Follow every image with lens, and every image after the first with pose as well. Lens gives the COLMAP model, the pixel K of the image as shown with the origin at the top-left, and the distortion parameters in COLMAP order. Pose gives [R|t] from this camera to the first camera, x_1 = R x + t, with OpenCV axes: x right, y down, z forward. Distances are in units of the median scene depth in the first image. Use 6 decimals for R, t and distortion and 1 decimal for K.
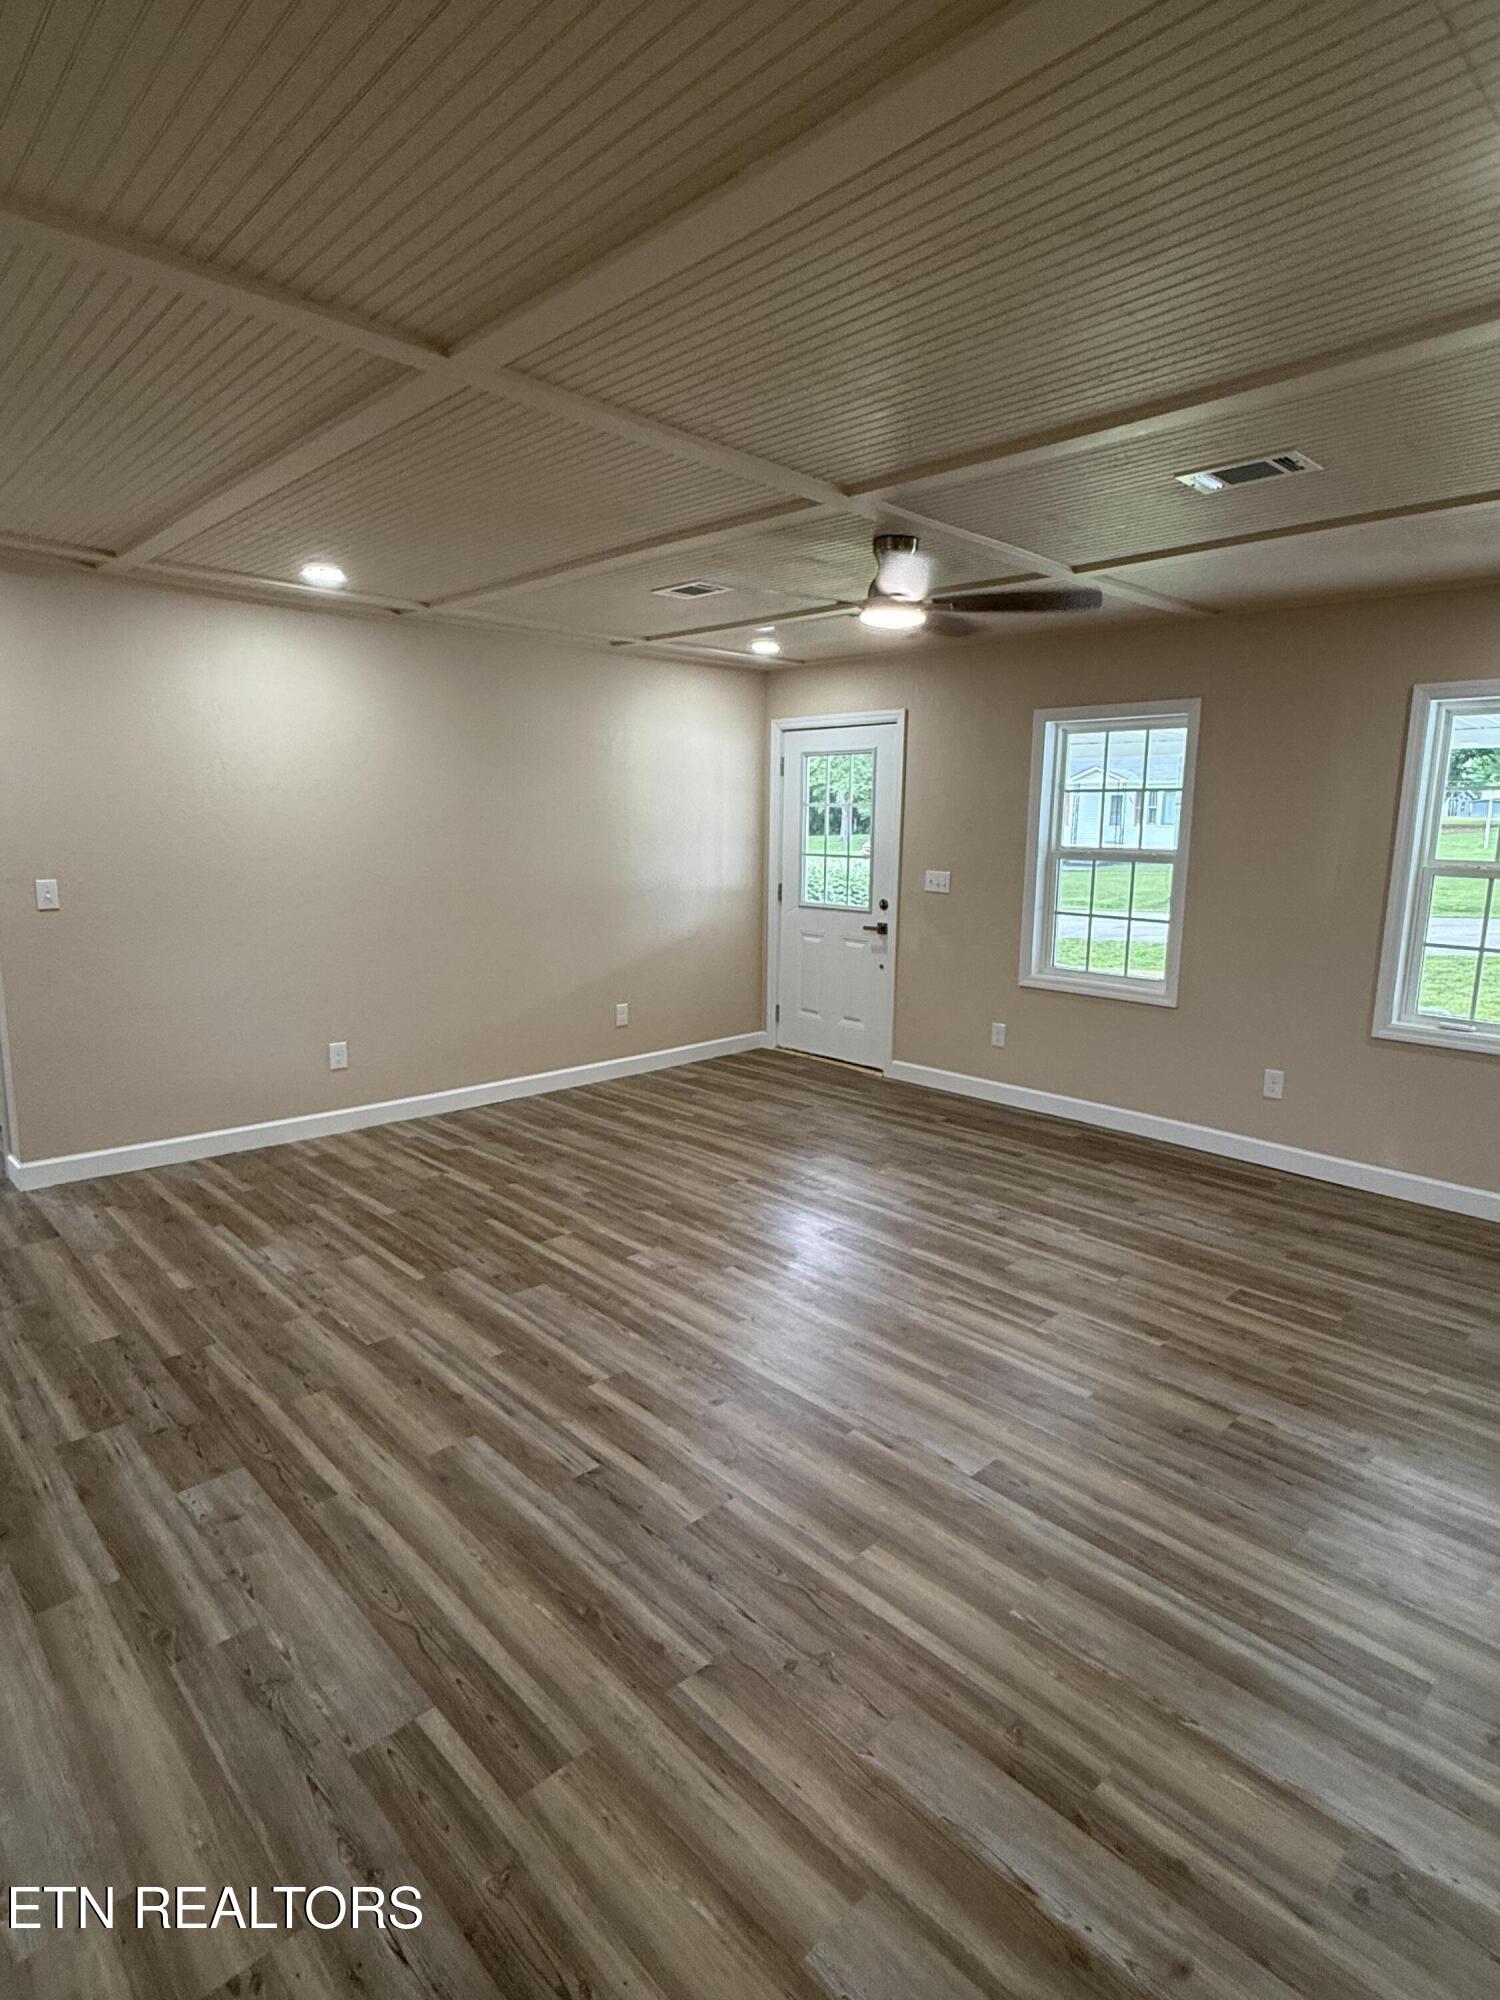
lens RADIAL K [[1061.8, 0, 751.3], [0, 1061.8, 997.8], [0, 0, 1]] dist [-0.001853, 0.001106]
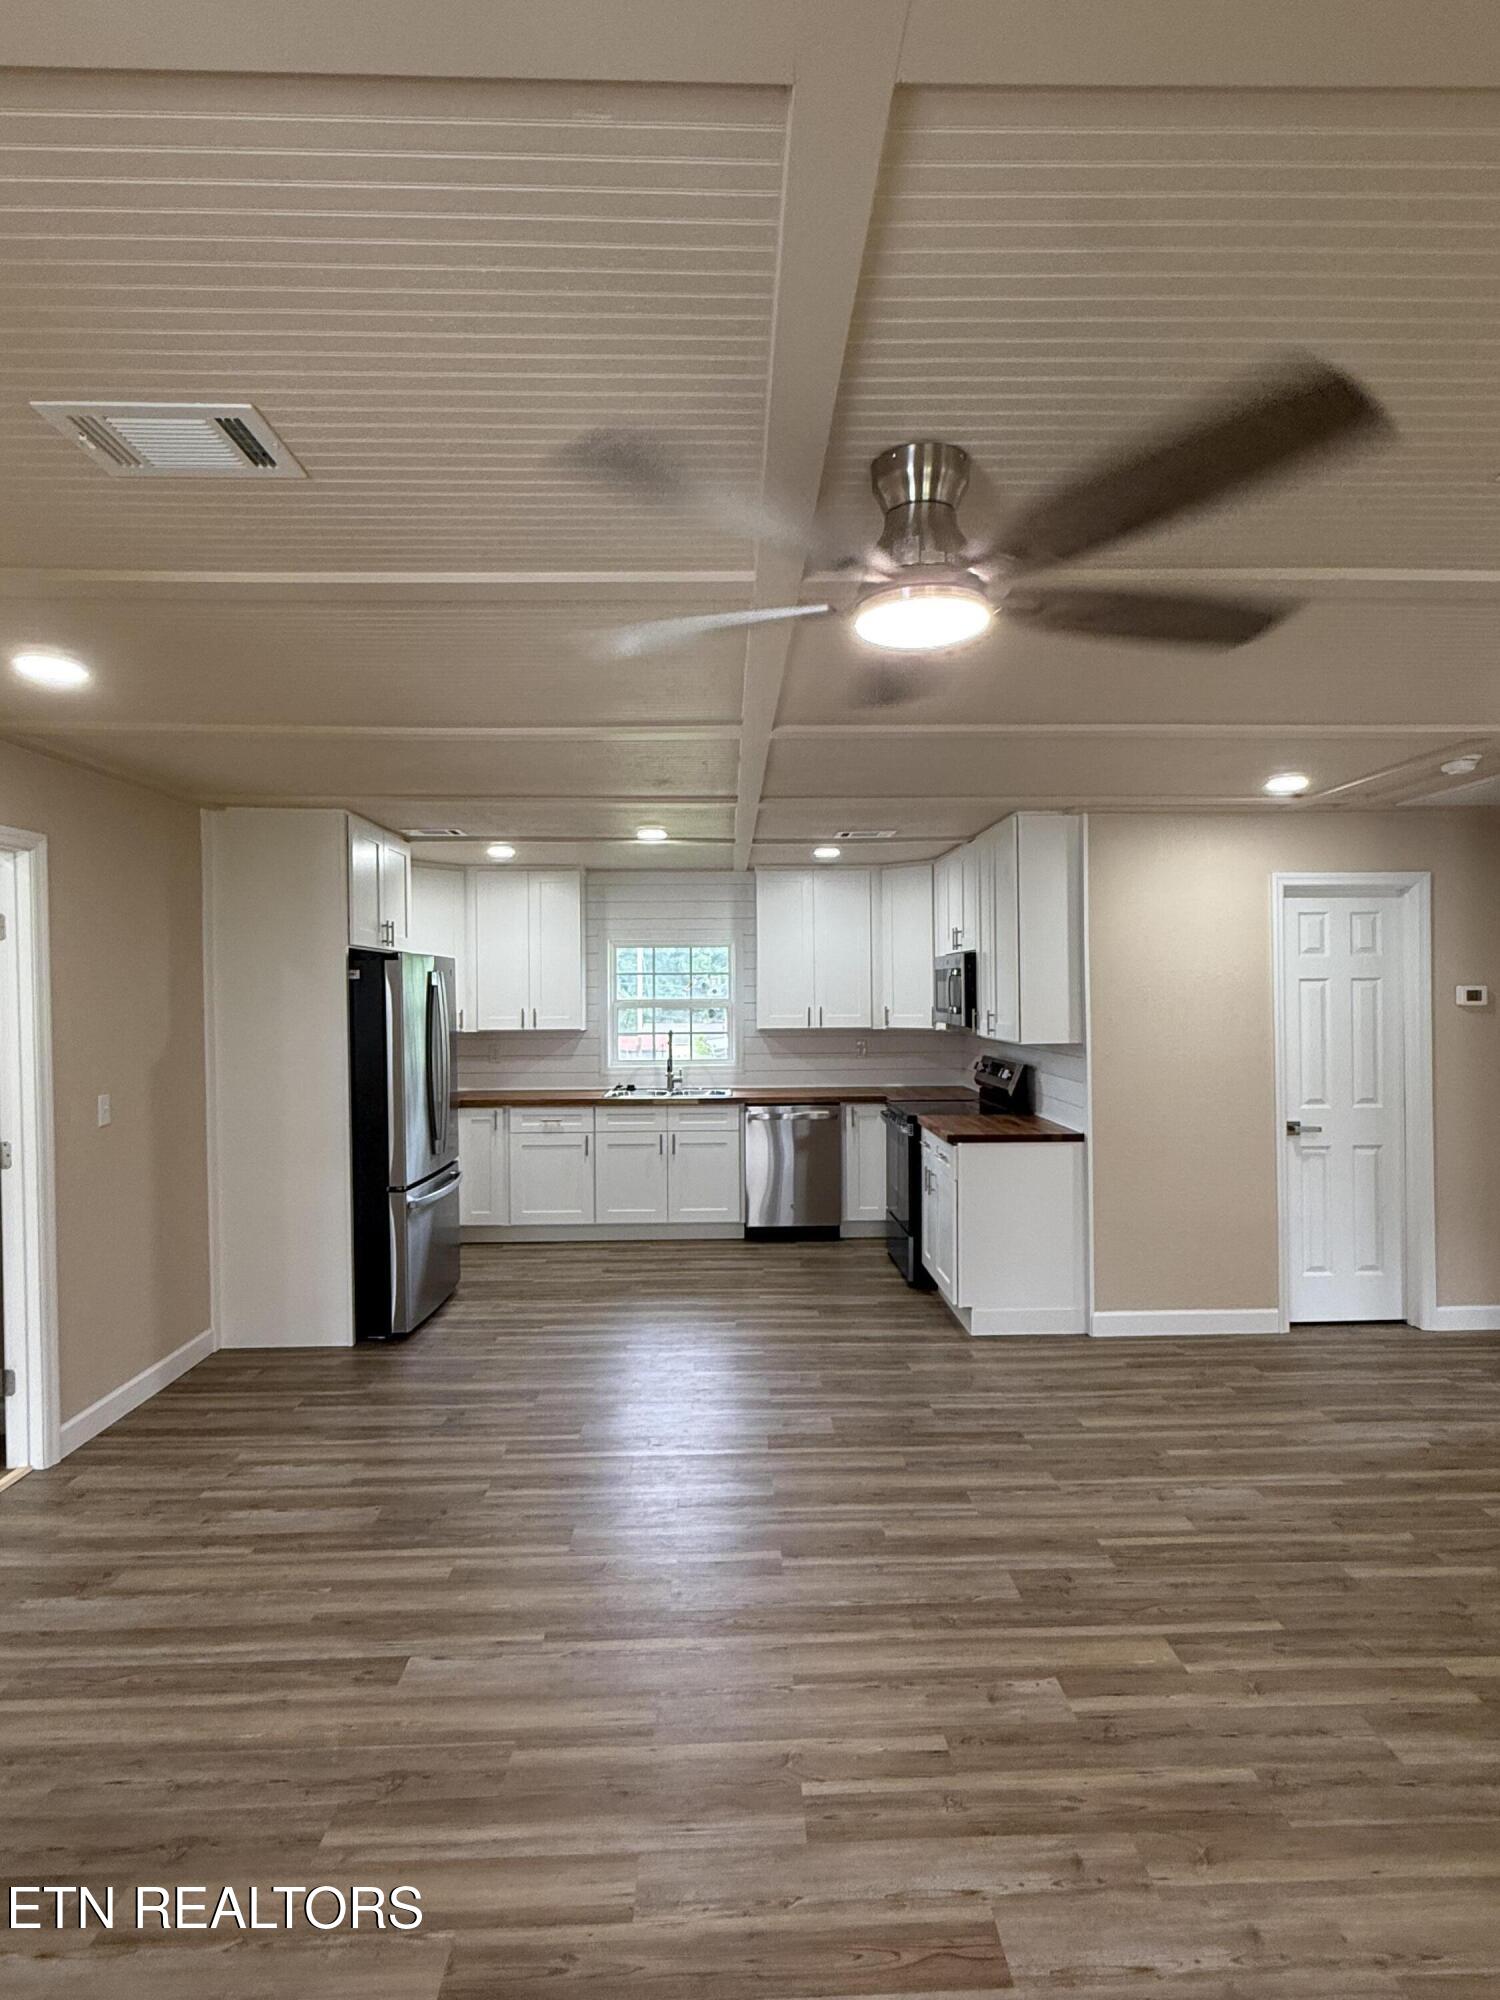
lens RADIAL K [[1061.8, 0, 752.6], [0, 1061.8, 996.8], [0, 0, 1]] dist [-0.001853, 0.001106]
pose [[-0.670865, -0.008581, -0.741529, 0.463584], [-0.125533, 0.986816, 0.102151, -0.202815], [0.730877, 0.161616, -0.663098, 1.121679]]
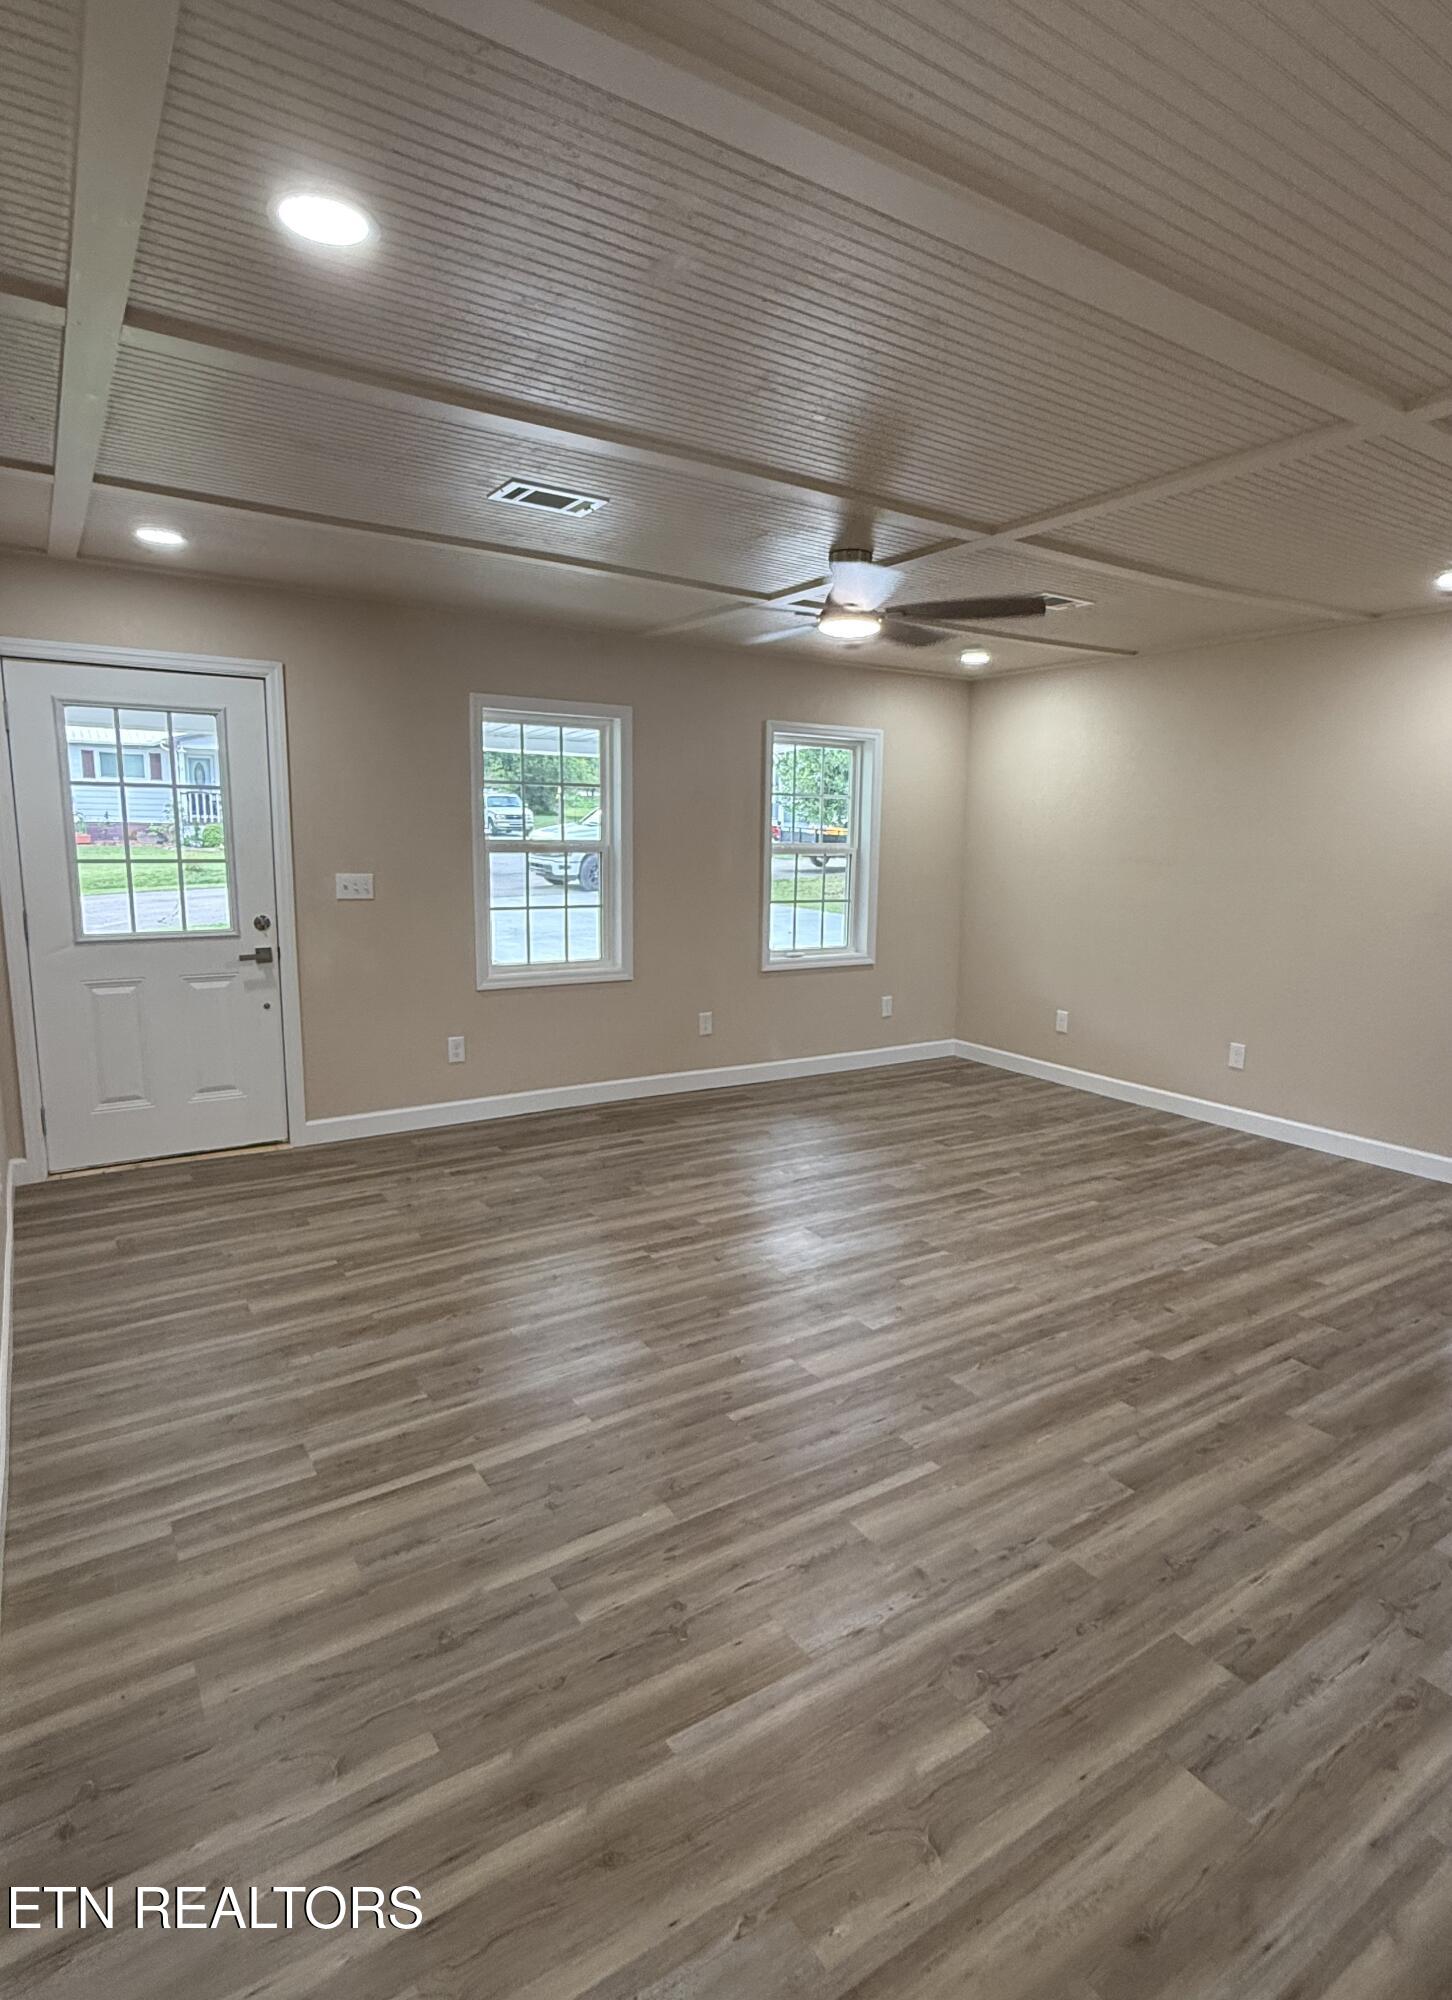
lens RADIAL K [[1066.8, 0, 747.4], [0, 1066.8, 990.6], [0, 0, 1]] dist [-0.003985, 0.003137]
pose [[0.175073, -0.163368, 0.970907, -0.848107], [0.147655, 0.979341, 0.138162, -0.146079], [-0.973420, 0.119171, 0.195579, 0.814692]]
